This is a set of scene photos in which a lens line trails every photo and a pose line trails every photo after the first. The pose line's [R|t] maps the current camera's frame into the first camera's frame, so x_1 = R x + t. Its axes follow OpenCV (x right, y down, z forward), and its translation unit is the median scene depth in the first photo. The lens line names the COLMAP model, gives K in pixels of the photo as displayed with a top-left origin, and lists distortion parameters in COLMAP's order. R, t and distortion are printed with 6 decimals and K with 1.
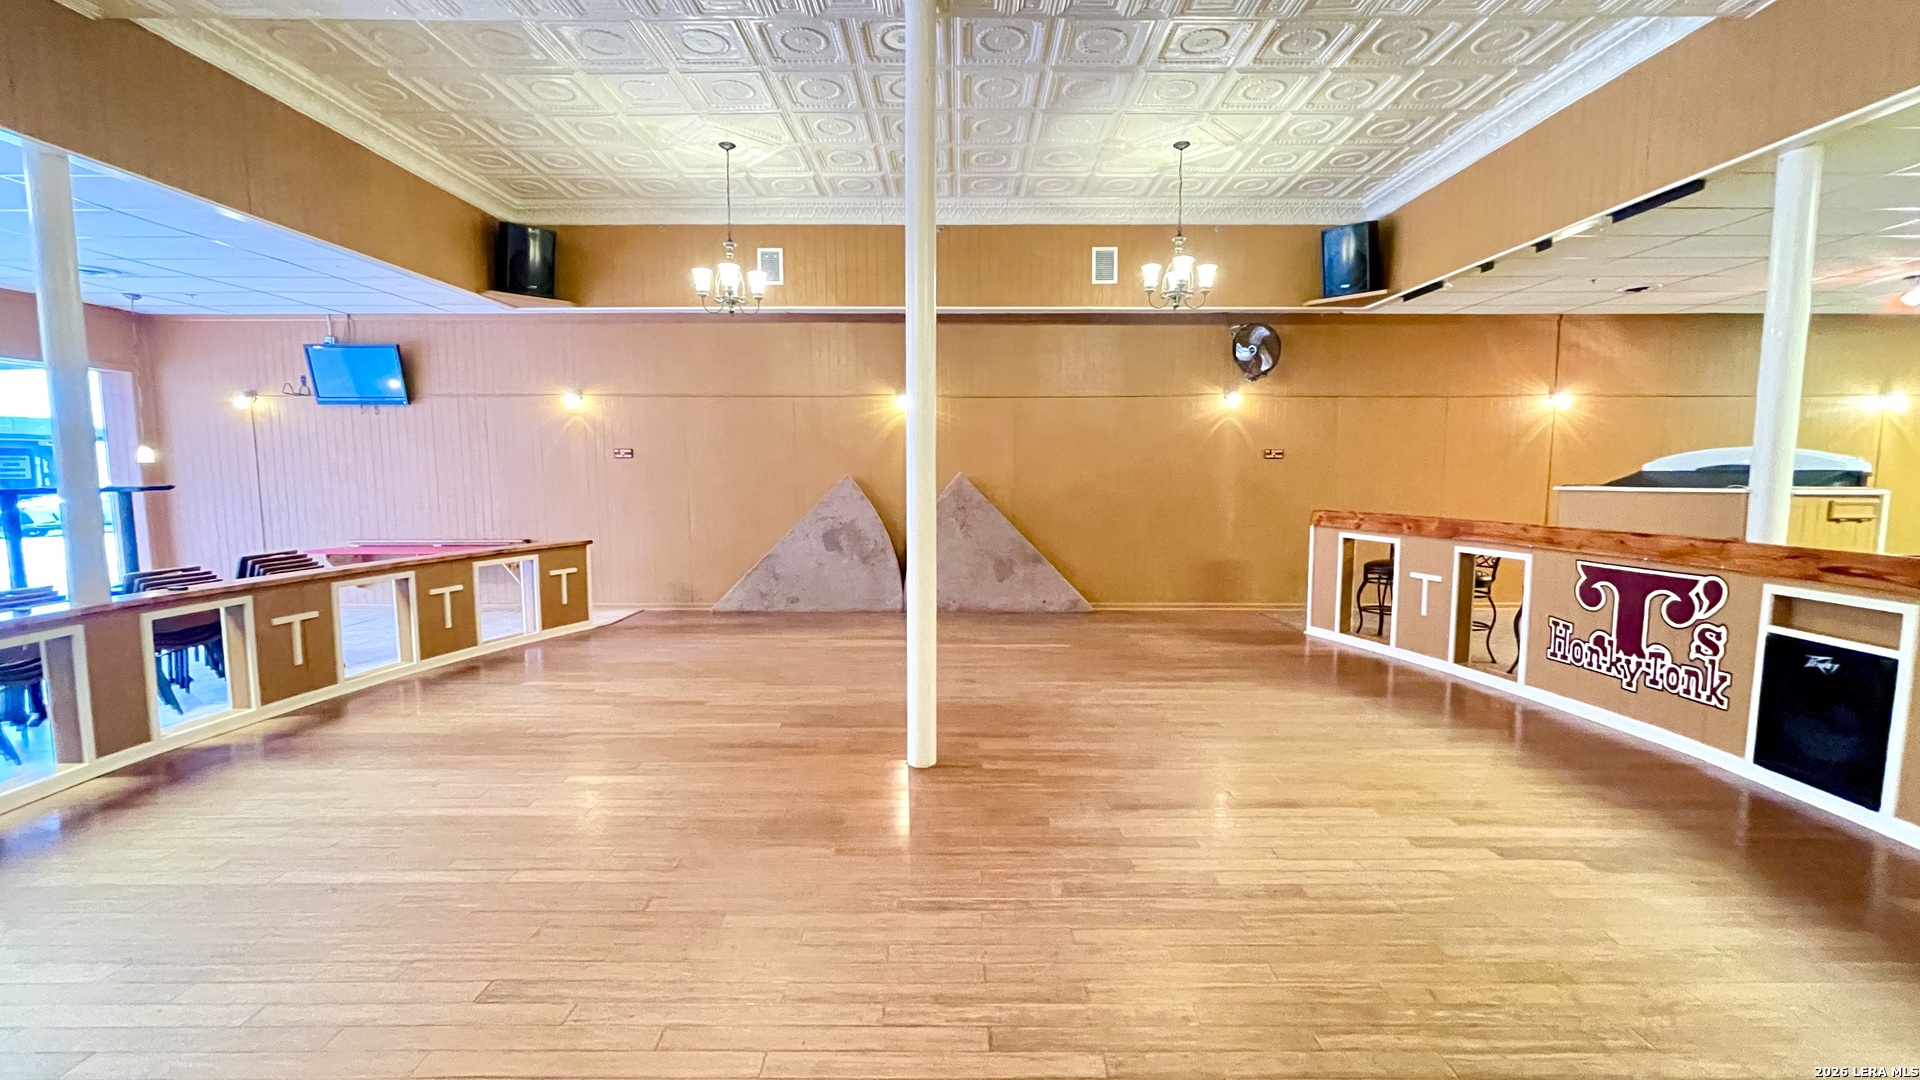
lens RADIAL K [[766.2, 0, 965.4], [0, 766.2, 543.5], [0, 0, 1]] dist [-0.001278, -0.000314]
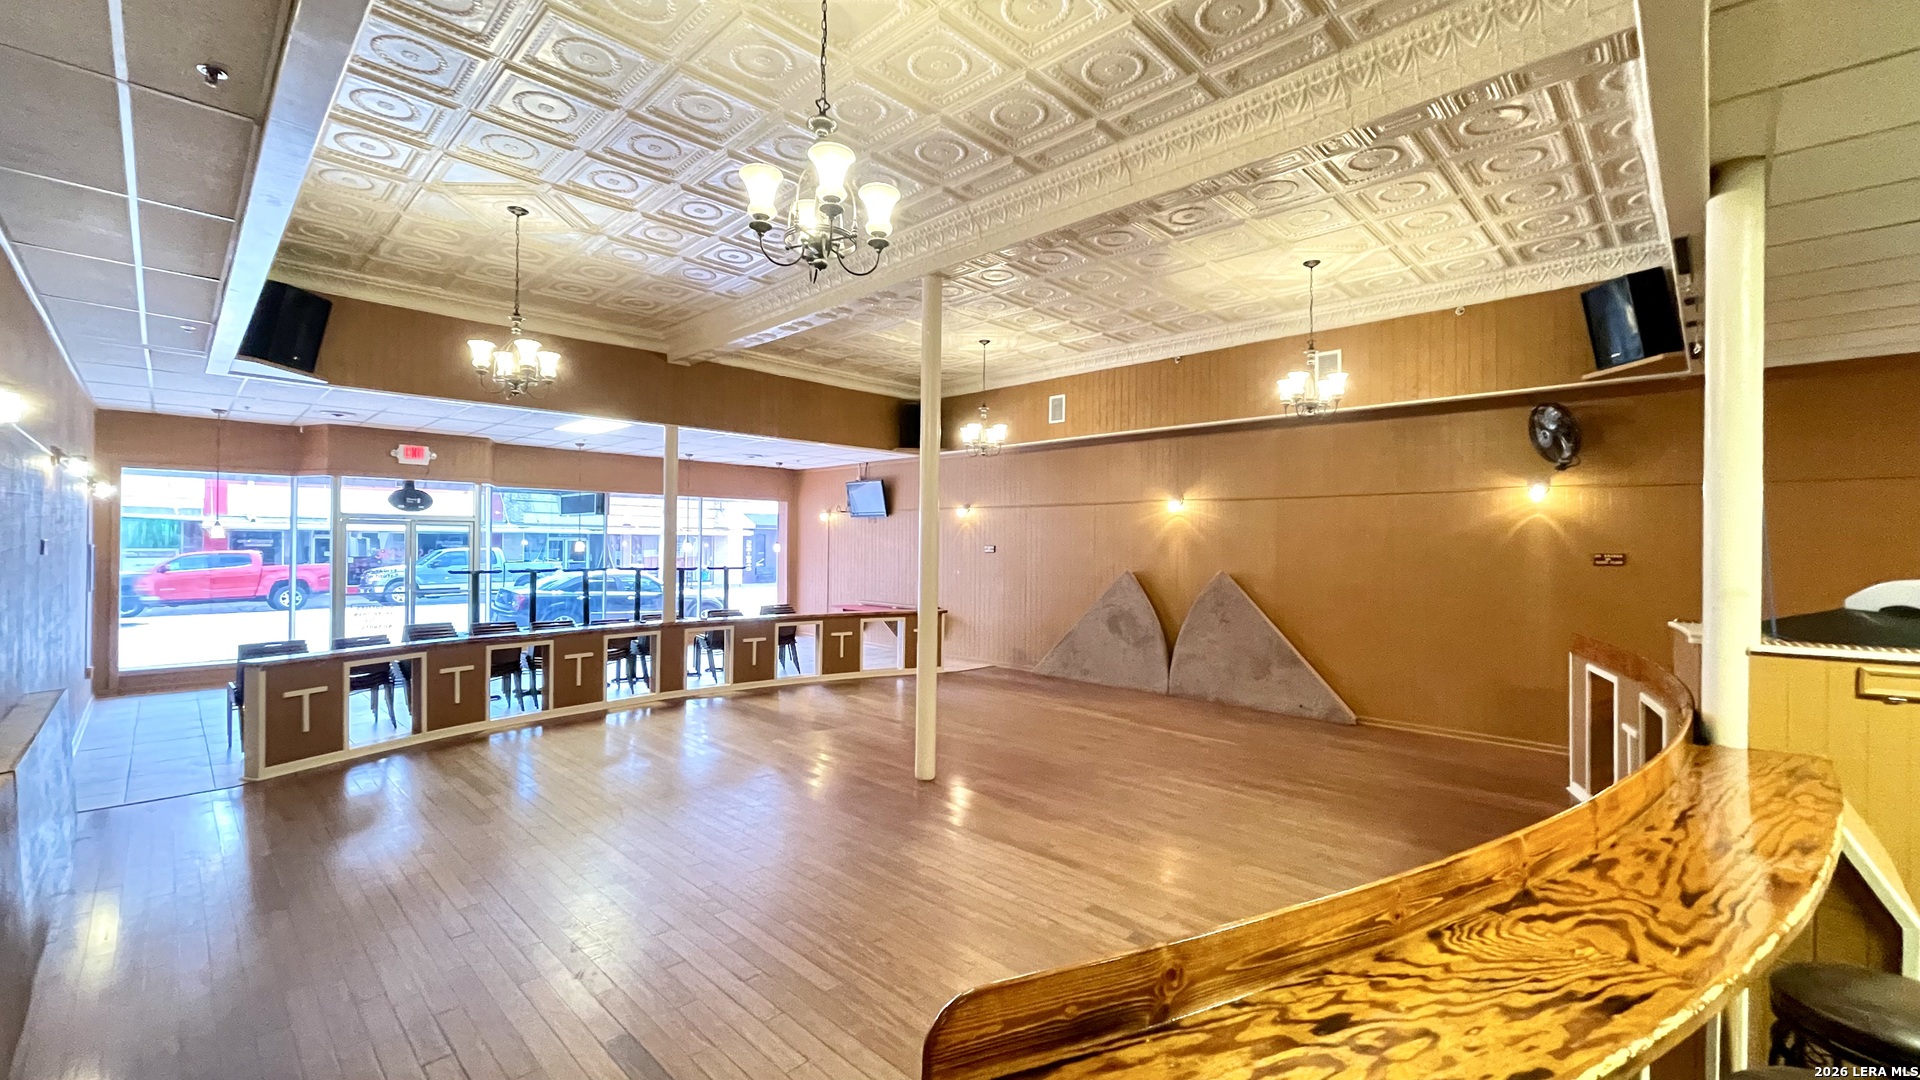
lens RADIAL K [[766.2, 0, 965.4], [0, 766.2, 543.5], [0, 0, 1]] dist [-0.001278, -0.000314]
pose [[0.723095, 0.006549, -0.690718, 0.523302], [-0.078511, 0.994254, -0.072765, -0.027439], [0.686272, 0.106845, 0.719454, -0.015800]]
